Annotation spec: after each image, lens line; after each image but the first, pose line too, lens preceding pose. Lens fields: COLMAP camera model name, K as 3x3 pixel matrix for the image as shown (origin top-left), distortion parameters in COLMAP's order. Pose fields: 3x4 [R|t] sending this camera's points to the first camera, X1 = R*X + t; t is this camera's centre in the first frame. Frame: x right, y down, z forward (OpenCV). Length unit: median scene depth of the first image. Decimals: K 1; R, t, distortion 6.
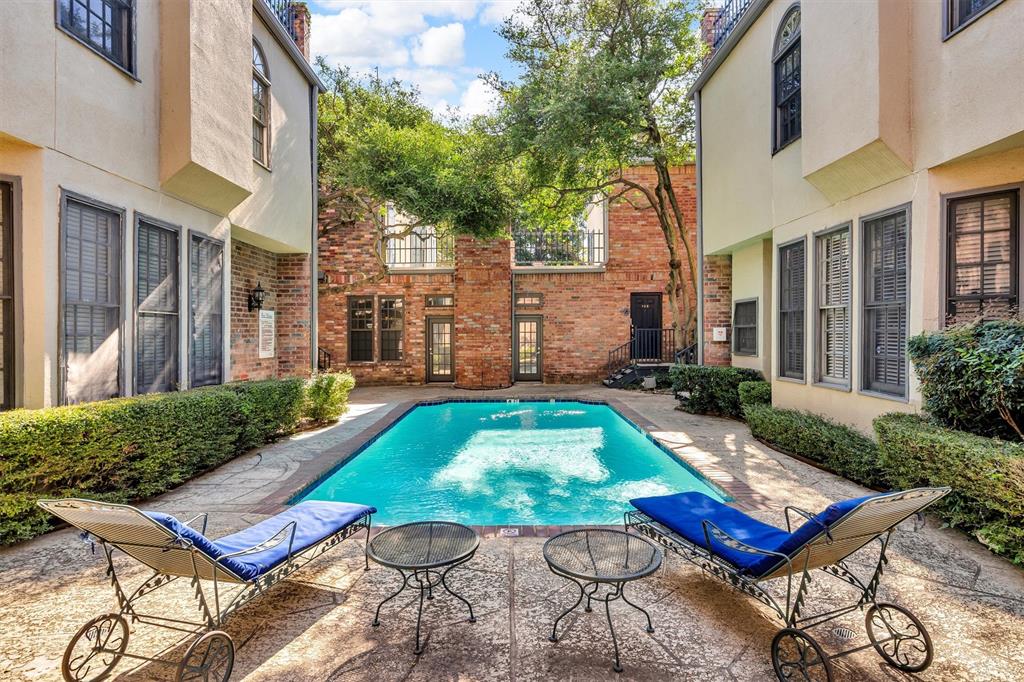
lens RADIAL K [[525.0, 0, 513.8], [0, 525.0, 336.0], [0, 0, 1]] dist [-0.006078, 0.000076]
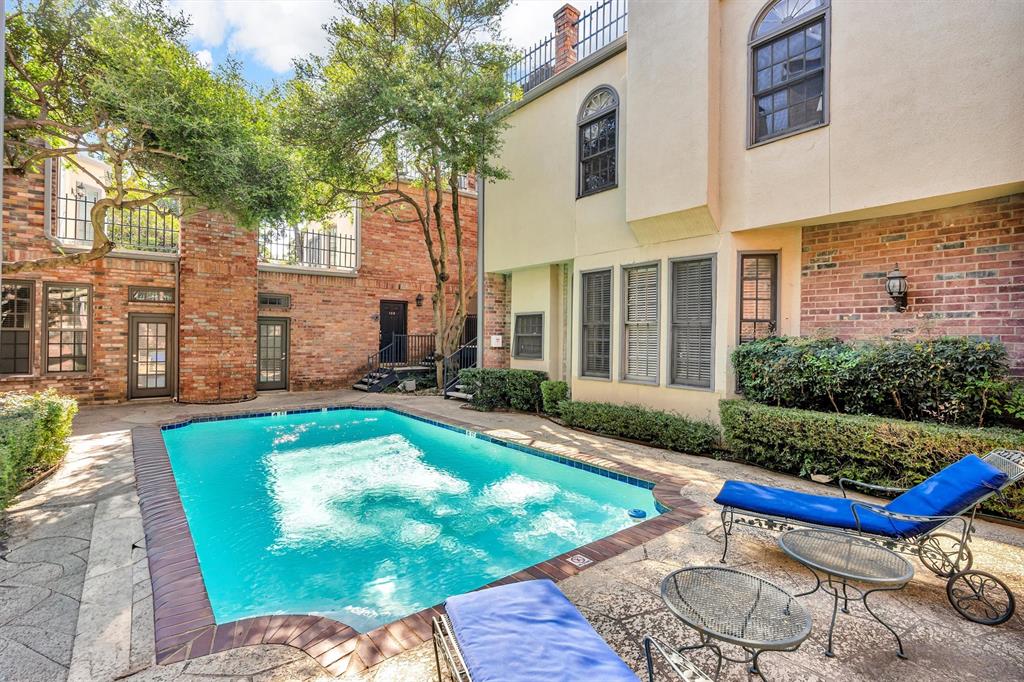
lens RADIAL K [[467.9, 0, 511.5], [0, 467.9, 338.8], [0, 0, 1]] dist [-0.008287, 0.003398]
pose [[0.780508, 0.011808, 0.625034, -0.162374], [-0.010009, 0.999929, -0.006392, -0.001626], [-0.625065, -0.001267, 0.780571, 0.115790]]
